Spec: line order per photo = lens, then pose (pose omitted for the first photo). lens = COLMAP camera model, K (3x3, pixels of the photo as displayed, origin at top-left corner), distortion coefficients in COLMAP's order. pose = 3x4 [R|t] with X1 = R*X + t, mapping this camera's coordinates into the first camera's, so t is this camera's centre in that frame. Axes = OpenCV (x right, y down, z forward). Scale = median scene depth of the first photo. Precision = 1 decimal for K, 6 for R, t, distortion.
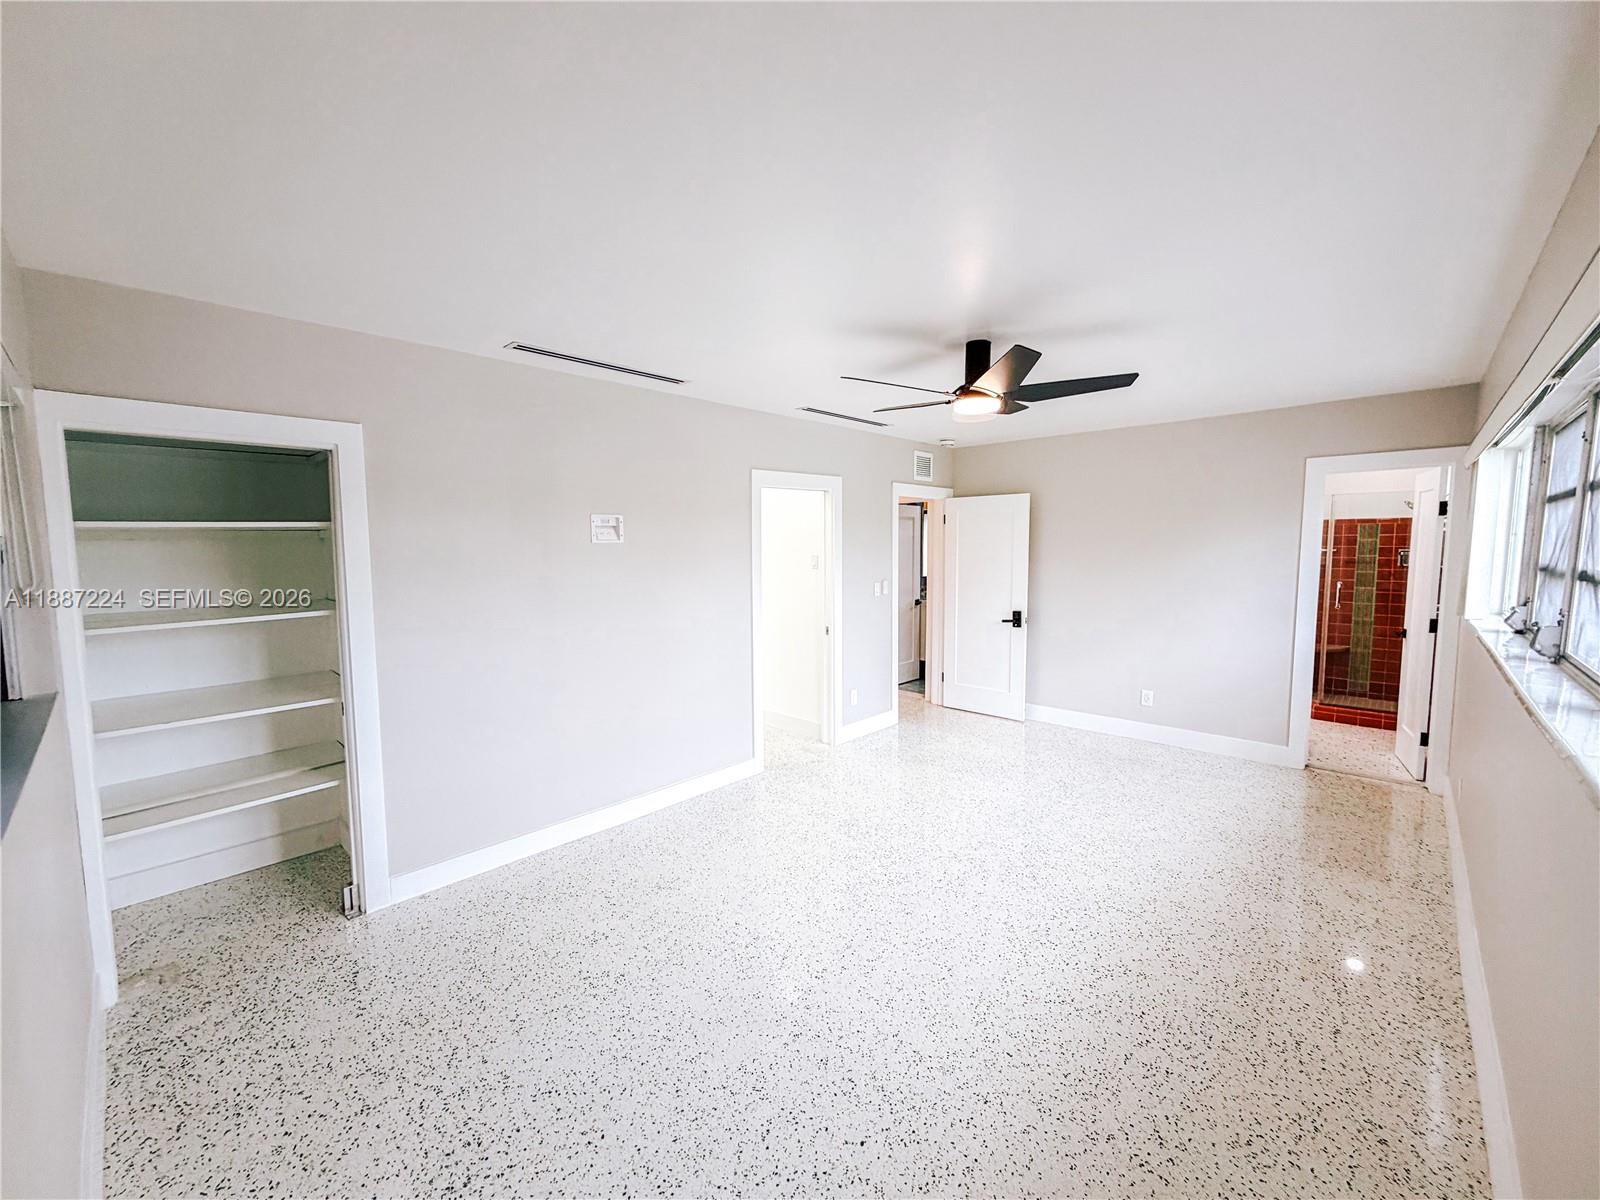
lens RADIAL K [[641.0, 0, 799.8], [0, 641.0, 601.0], [0, 0, 1]] dist [-0.002775, 0.000754]
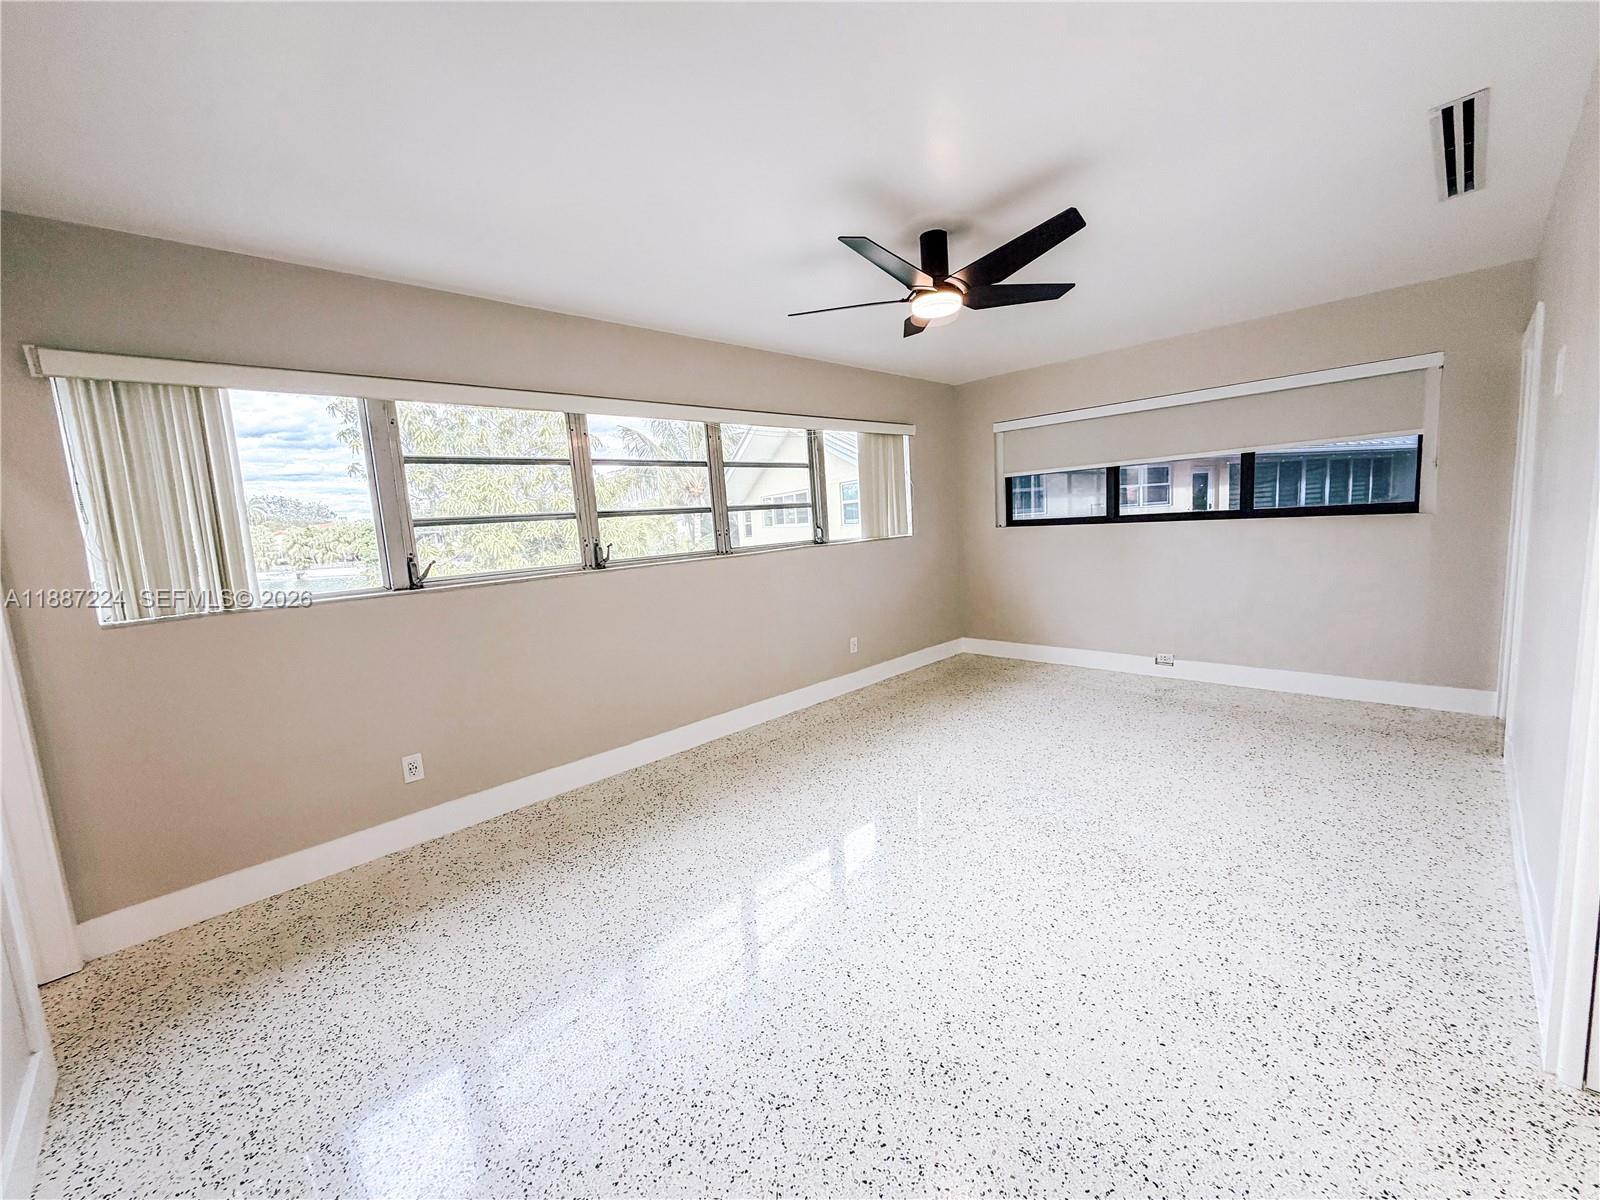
lens RADIAL K [[641.0, 0, 798.7], [0, 641.0, 597.4], [0, 0, 1]] dist [-0.002775, 0.000754]
pose [[-0.996580, 0.066426, 0.049160, 0.476912], [0.075371, 0.974559, 0.211077, -0.113013], [-0.033889, 0.214060, -0.976232, 2.088497]]
